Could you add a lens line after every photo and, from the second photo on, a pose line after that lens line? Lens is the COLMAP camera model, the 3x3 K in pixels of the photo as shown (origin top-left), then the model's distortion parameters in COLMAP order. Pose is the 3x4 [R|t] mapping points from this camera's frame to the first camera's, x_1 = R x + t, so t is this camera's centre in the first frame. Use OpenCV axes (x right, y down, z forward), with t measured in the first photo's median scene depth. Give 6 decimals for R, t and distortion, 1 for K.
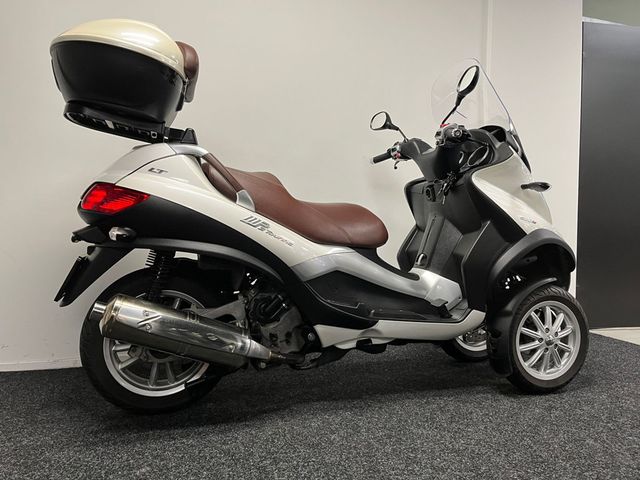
lens RADIAL K [[485.7, 0, 319.5], [0, 485.7, 230.2], [0, 0, 1]] dist [0.080105, -0.094662]
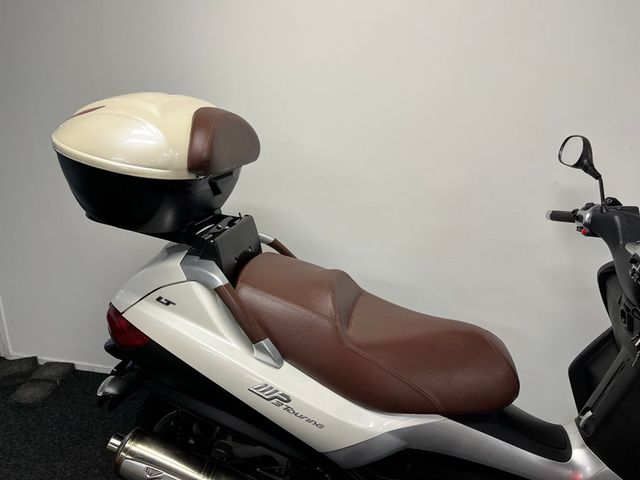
lens RADIAL K [[492.1, 0, 320.9], [0, 492.1, 241.7], [0, 0, 1]] dist [0.083963, -0.129585]
pose [[0.870107, 0.140049, -0.472547, 0.220840], [-0.015004, 0.965862, 0.258624, -0.378833], [0.492635, -0.217940, 0.842504, 0.428671]]
